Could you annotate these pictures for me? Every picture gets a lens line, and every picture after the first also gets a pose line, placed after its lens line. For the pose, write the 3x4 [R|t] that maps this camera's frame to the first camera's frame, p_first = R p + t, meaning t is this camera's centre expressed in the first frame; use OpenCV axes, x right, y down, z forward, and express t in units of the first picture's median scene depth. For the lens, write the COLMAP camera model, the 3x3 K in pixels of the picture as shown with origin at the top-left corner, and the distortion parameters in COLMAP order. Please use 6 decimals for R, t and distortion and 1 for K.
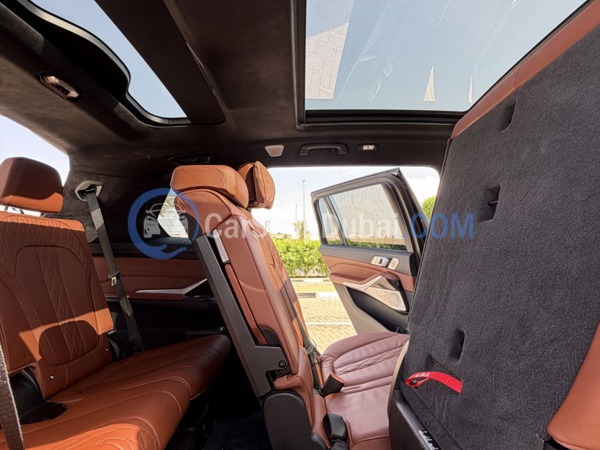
lens RADIAL K [[317.3, 0, 304.9], [0, 317.3, 219.2], [0, 0, 1]] dist [0.000546, -0.001750]
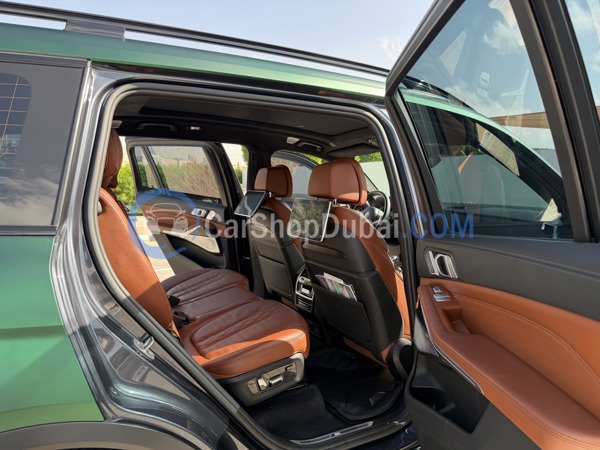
lens RADIAL K [[432.5, 0, 301.8], [0, 432.5, 224.6], [0, 0, 1]] dist [0.049400, -0.058937]
pose [[0.880108, -0.031369, 0.473736, -0.196933], [-0.068296, 0.979072, 0.191711, -0.163479], [-0.469836, -0.201080, 0.859547, -0.581619]]
